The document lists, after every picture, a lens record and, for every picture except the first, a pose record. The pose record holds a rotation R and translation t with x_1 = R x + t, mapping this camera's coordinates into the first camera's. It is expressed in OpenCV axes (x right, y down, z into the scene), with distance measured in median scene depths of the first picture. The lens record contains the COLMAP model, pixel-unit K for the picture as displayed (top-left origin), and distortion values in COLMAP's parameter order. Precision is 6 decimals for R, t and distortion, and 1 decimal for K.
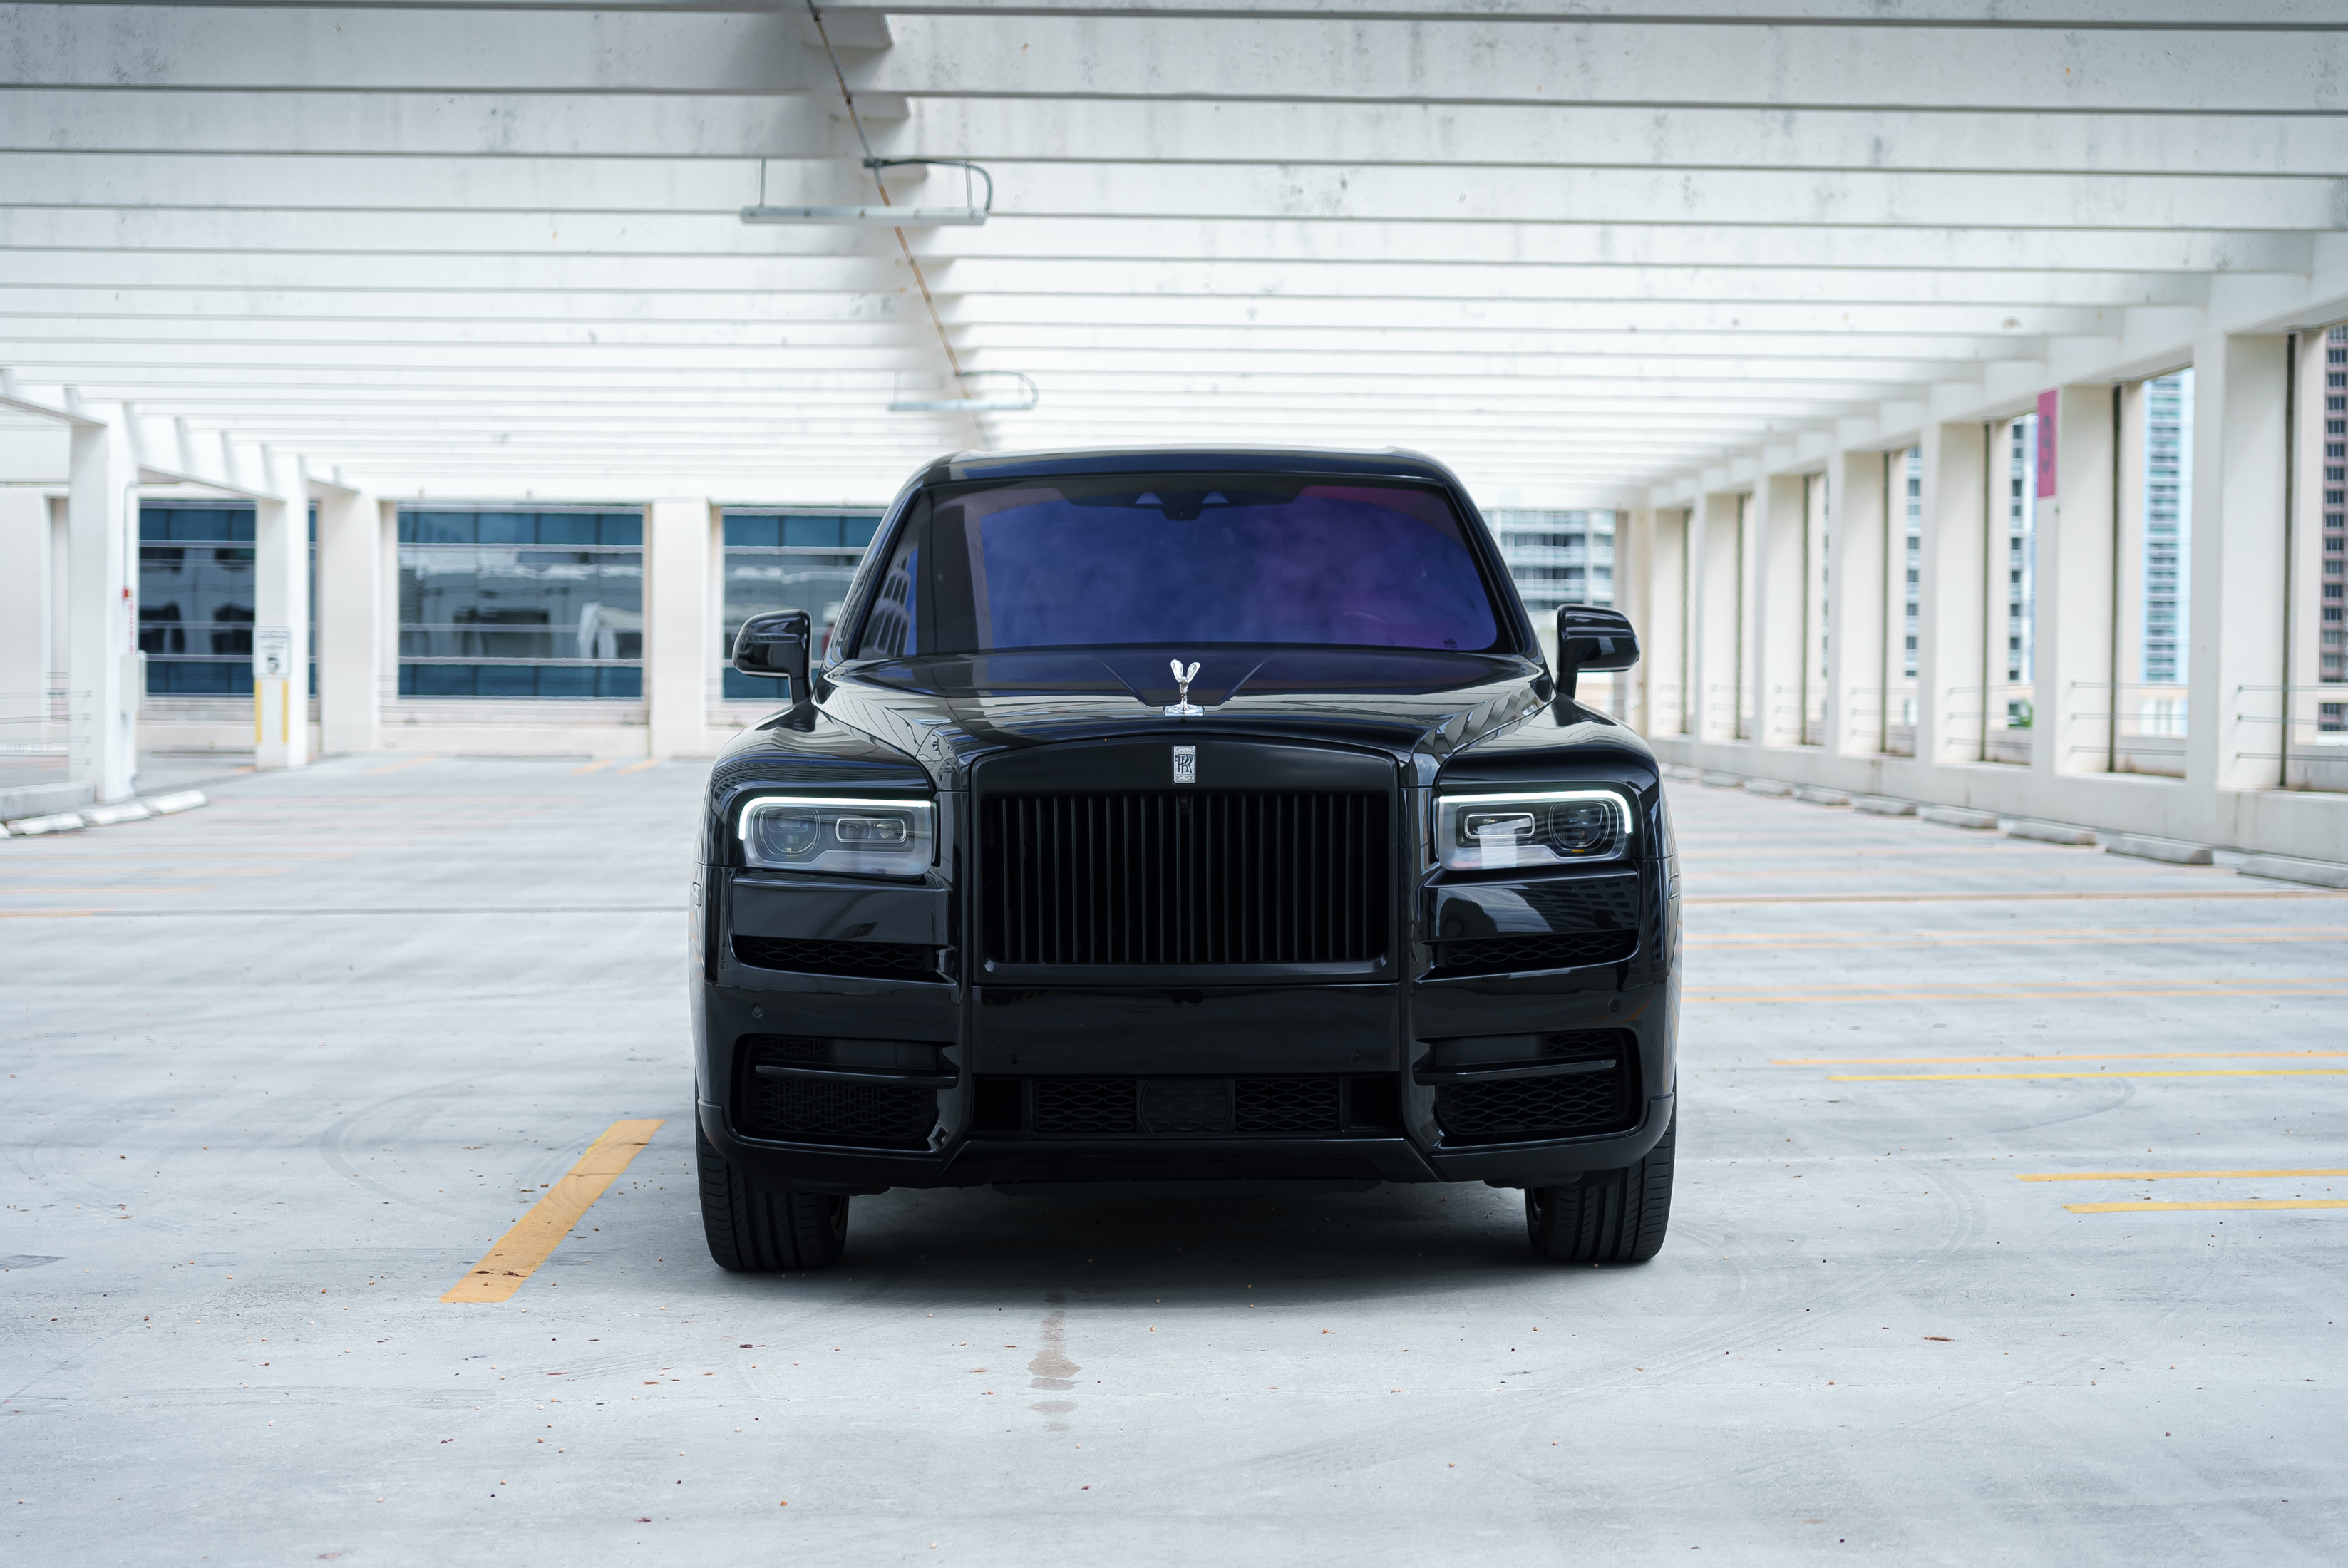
lens RADIAL K [[3717.1, 0, 1162.6], [0, 3717.1, 854.7], [0, 0, 1]] dist [0.018679, 0.000000]
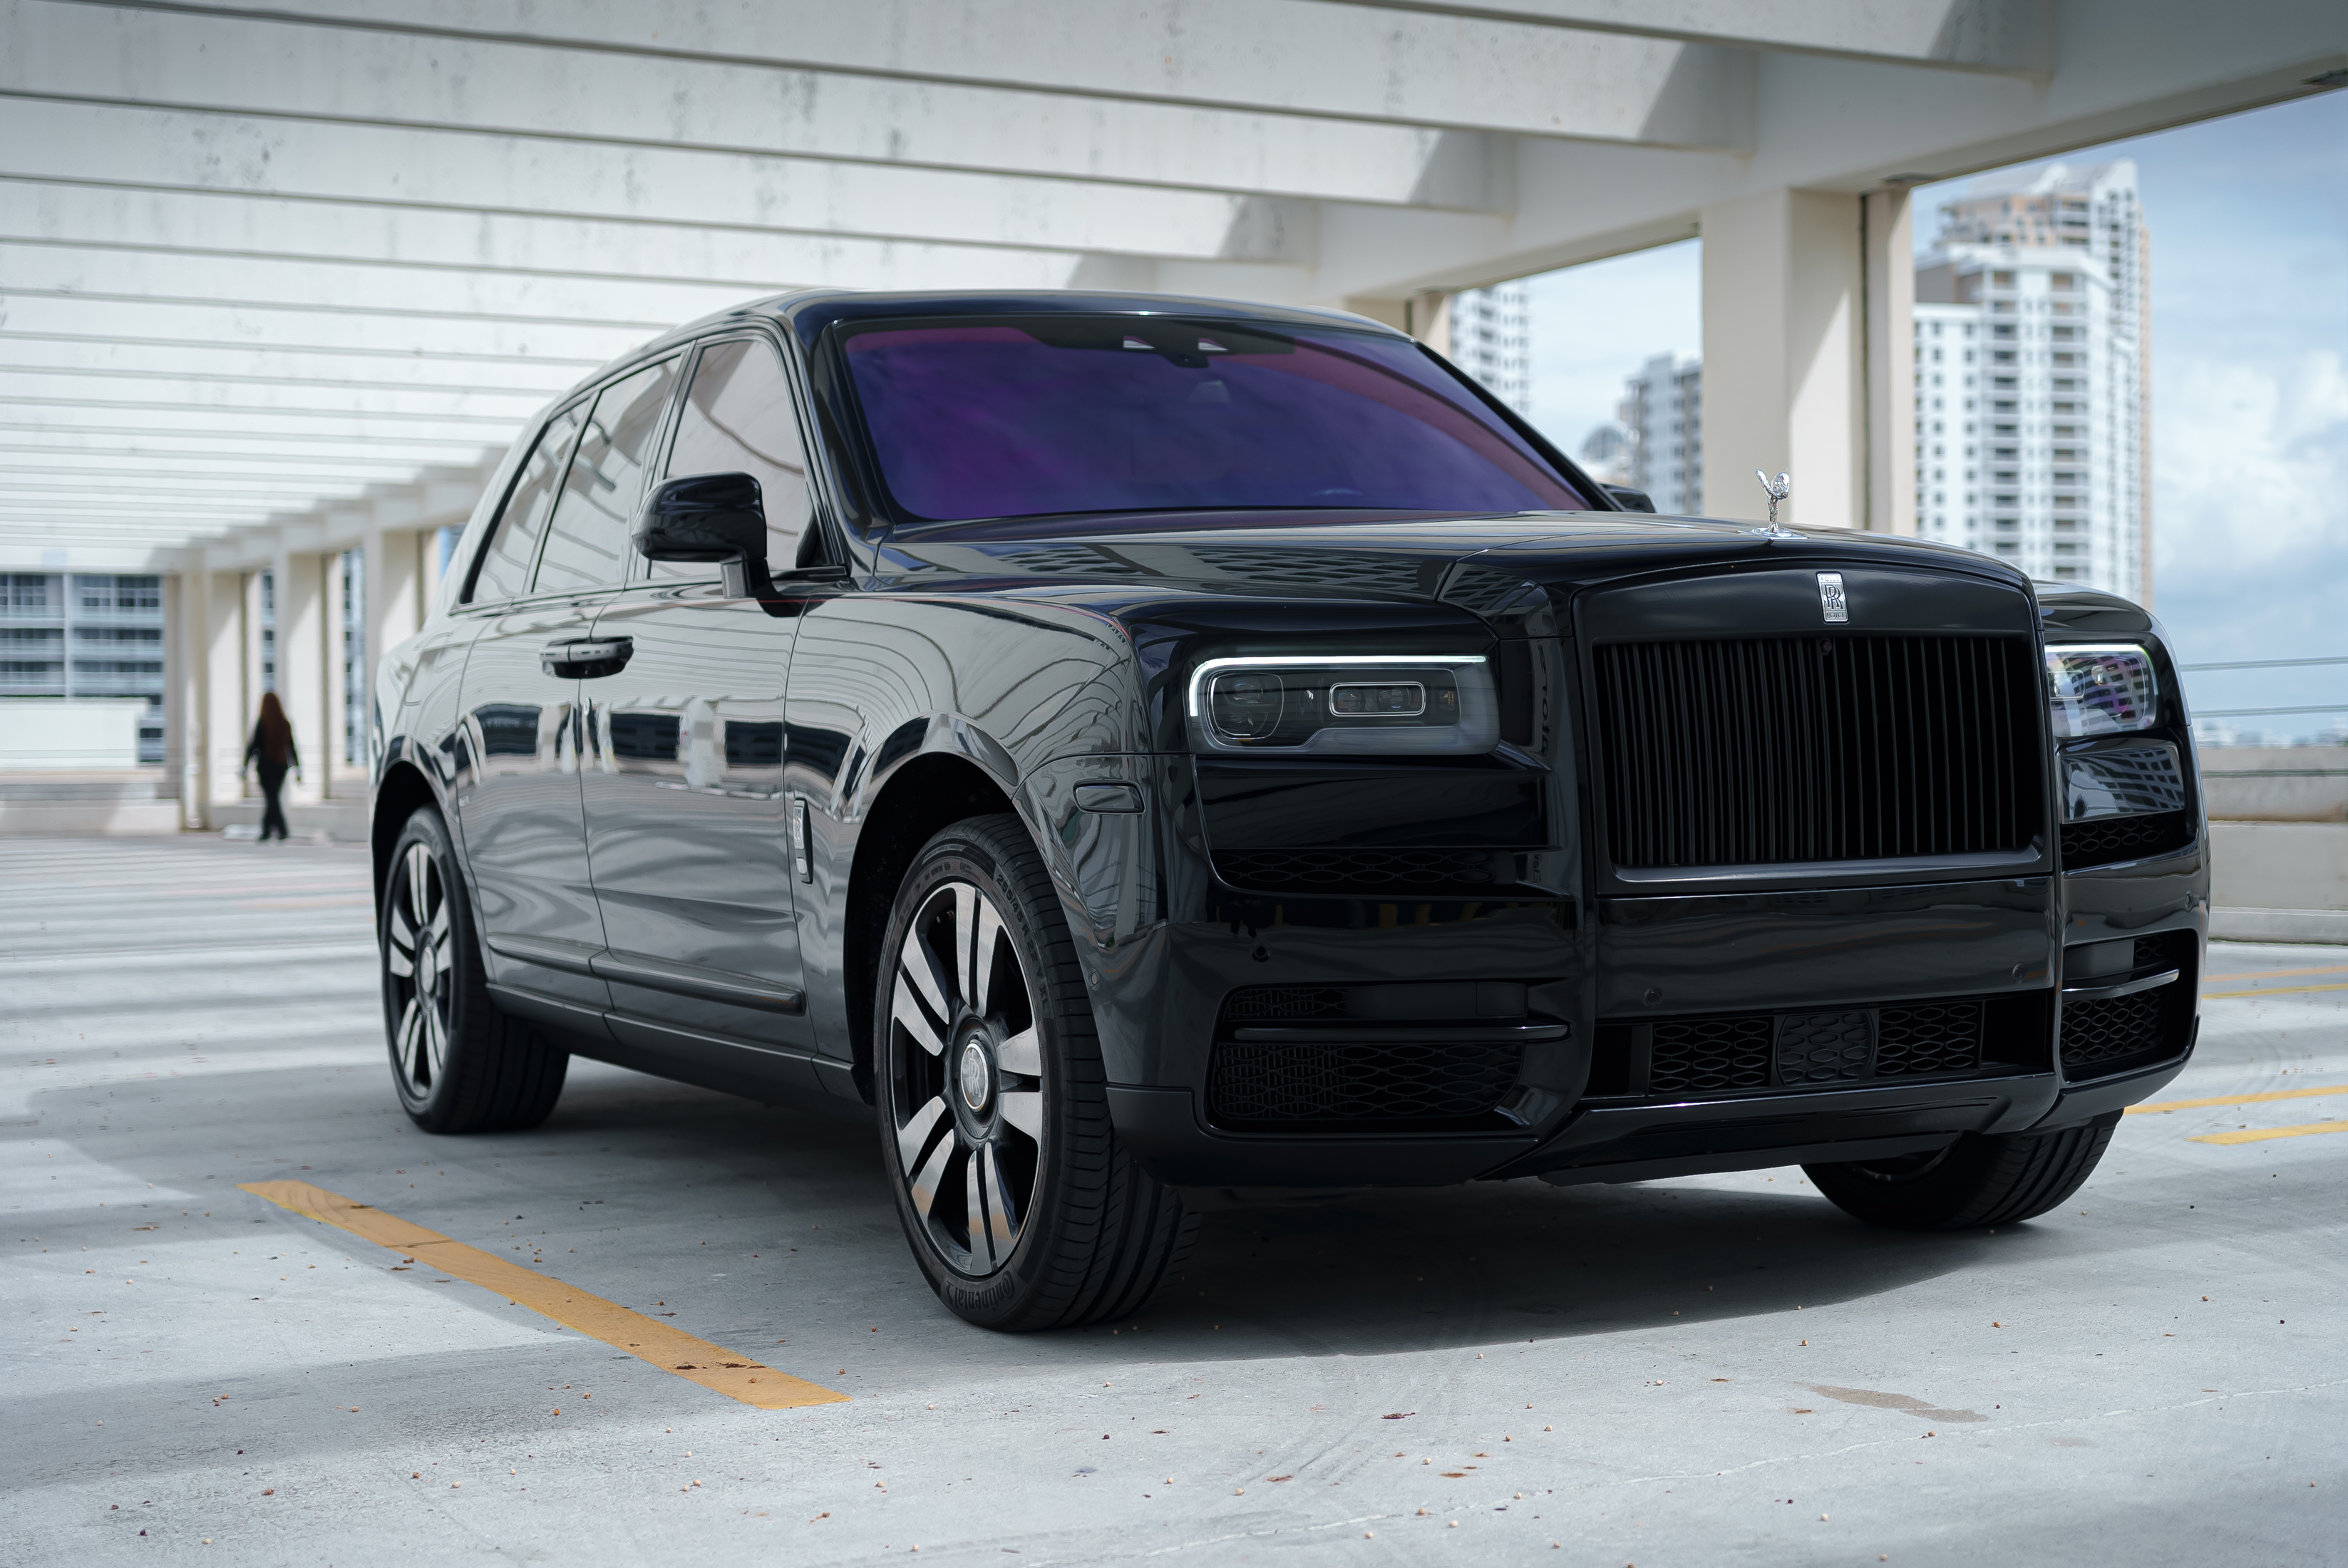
lens RADIAL K [[3552.2, 0, 1171.5], [0, 3552.2, 783.7], [0, 0, 1]] dist [0.001937, 0.000000]
pose [[0.892977, -0.018032, 0.449742, -0.105344], [0.037736, 0.998679, -0.034886, 0.008107], [-0.448518, 0.048124, 0.892477, 0.096896]]
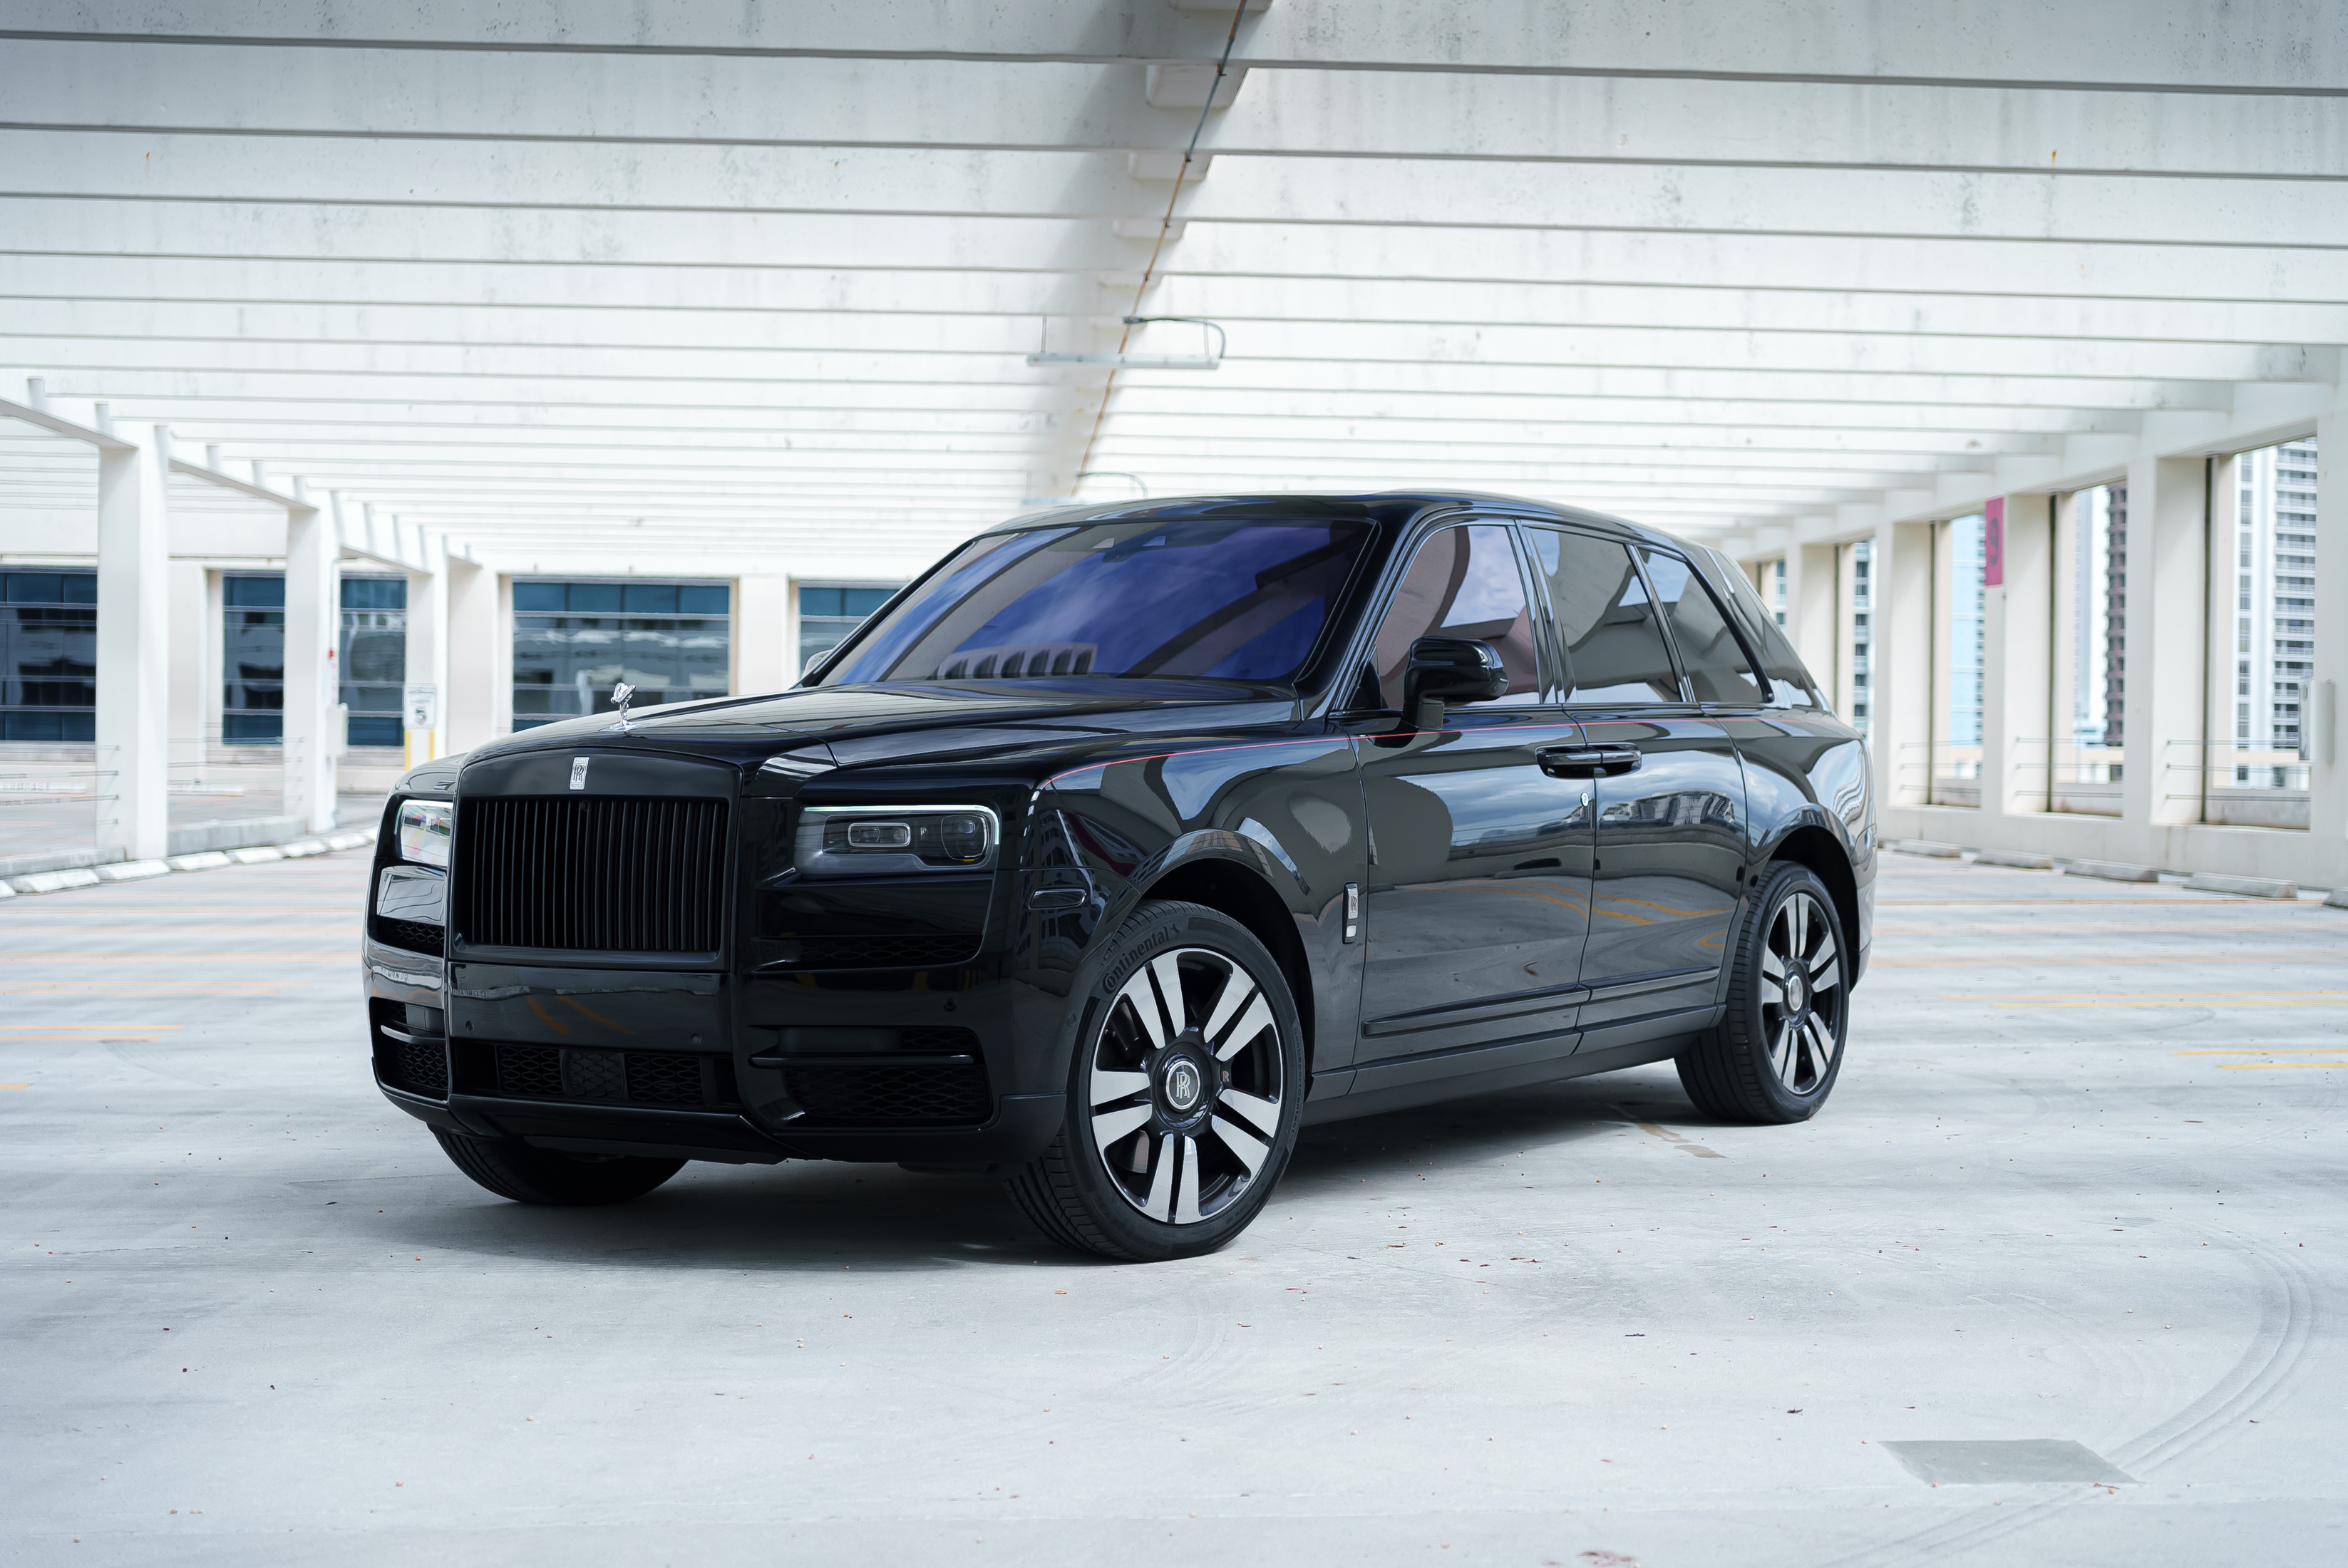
lens RADIAL K [[3462.1, 0, 1166.6], [0, 3462.1, 800.8], [0, 0, 1]] dist [0.007691, 0.000000]
pose [[0.999489, 0.005567, 0.031473, -0.066425], [-0.004635, 0.999551, -0.029609, 0.008486], [-0.031624, 0.029448, 0.999066, -0.115389]]
